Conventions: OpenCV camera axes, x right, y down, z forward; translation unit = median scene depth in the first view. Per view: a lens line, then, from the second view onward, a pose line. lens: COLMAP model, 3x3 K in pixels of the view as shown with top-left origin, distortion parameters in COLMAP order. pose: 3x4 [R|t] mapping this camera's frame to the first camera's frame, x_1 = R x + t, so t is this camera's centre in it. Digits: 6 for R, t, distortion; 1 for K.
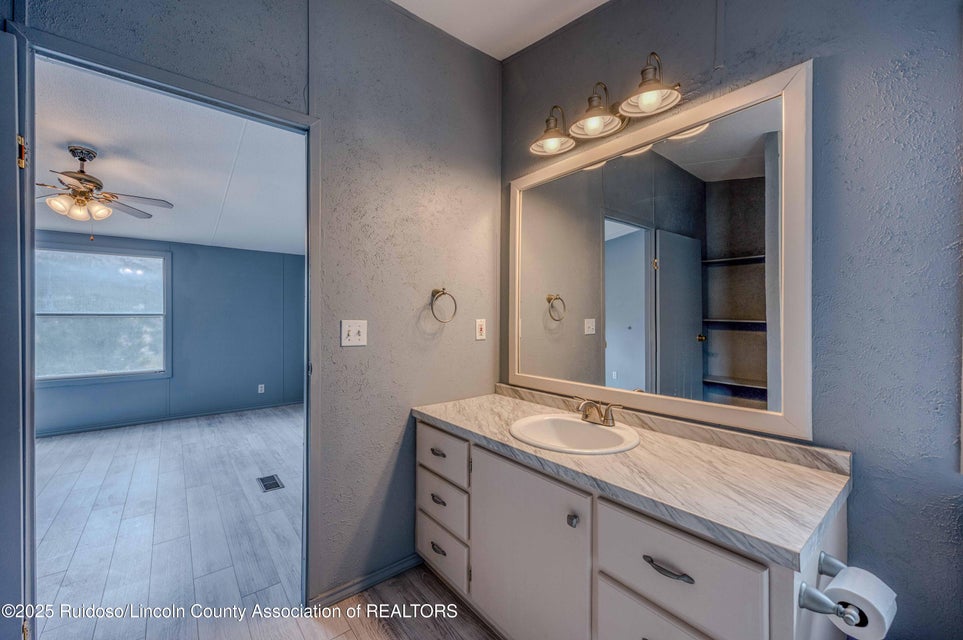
lens RADIAL K [[377.9, 0, 479.3], [0, 377.9, 314.3], [0, 0, 1]] dist [0.001451, 0.000455]
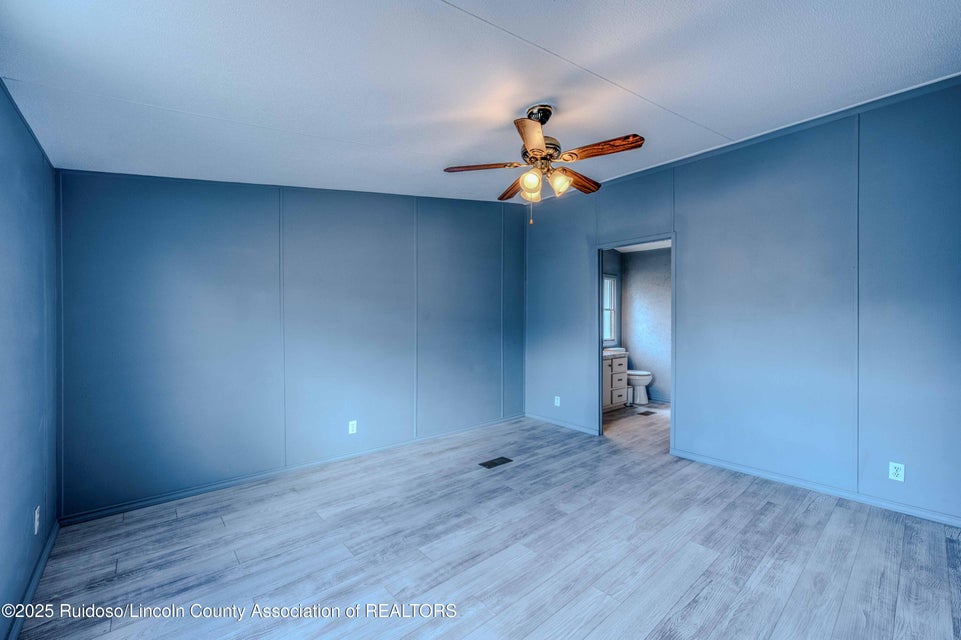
lens RADIAL K [[394.8, 0, 480.5], [0, 394.8, 320.0], [0, 0, 1]] dist [-0.000172, 0.000671]
pose [[-0.038378, -0.000274, 0.999263, -2.701416], [-0.005626, 0.999984, 0.000058, 0.009881], [-0.999247, -0.005620, -0.038379, 1.673823]]
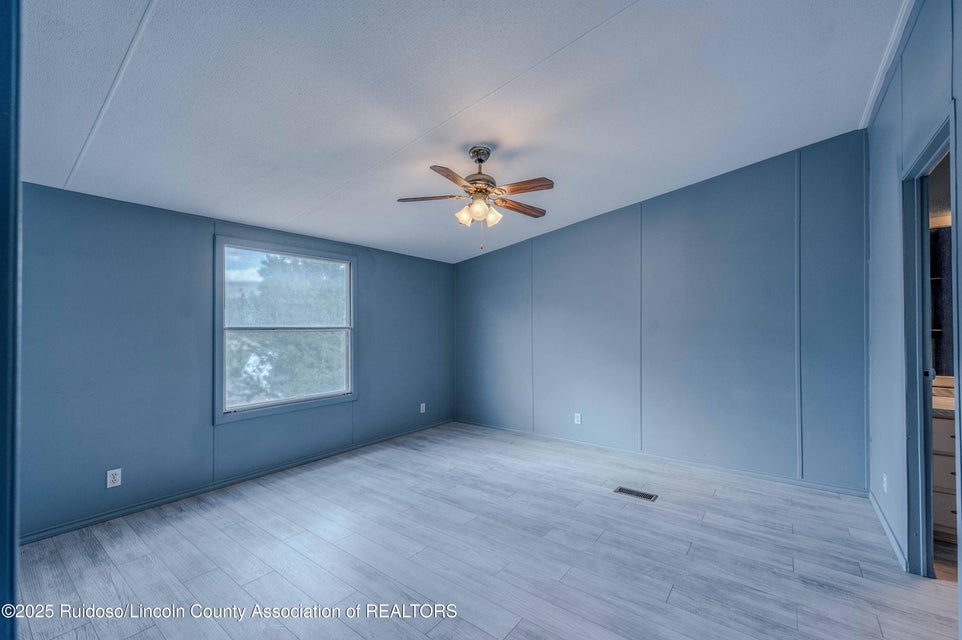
lens RADIAL K [[395.2, 0, 481.0], [0, 395.2, 320.0], [0, 0, 1]] dist [-0.000172, 0.000671]
pose [[0.971694, -0.002341, 0.236230, -1.842925], [0.004938, 0.999934, -0.010401, -0.015977], [-0.236190, 0.011273, 0.971642, 0.099268]]
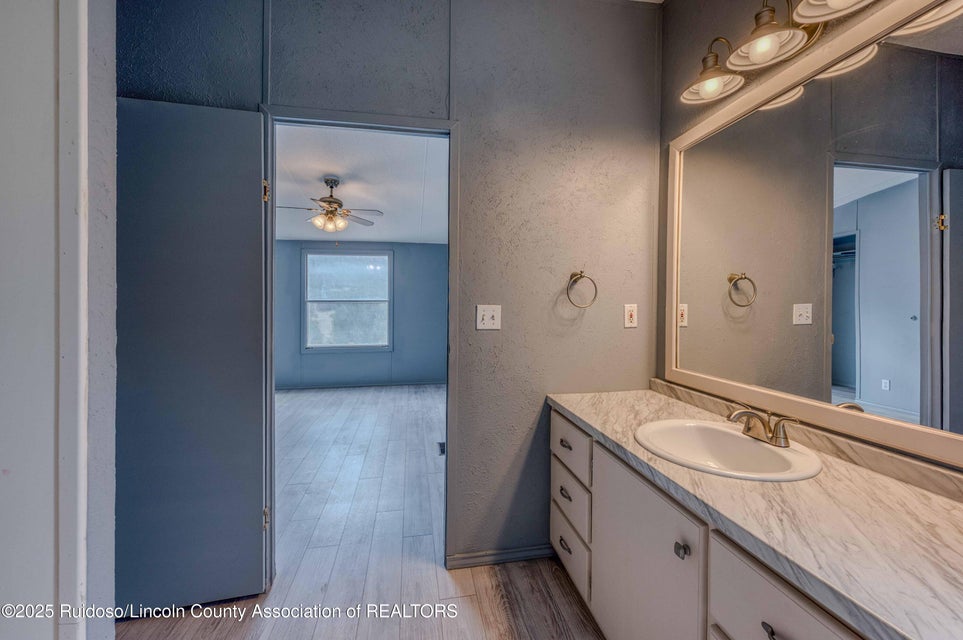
lens RADIAL K [[389.7, 0, 485.3], [0, 389.7, 301.3], [0, 0, 1]] dist [0.000109, 0.000287]
pose [[0.881661, -0.003348, -0.471871, 0.145844], [0.004878, 0.999986, 0.002018, 0.002707], [0.471858, -0.004081, 0.881665, 0.033723]]
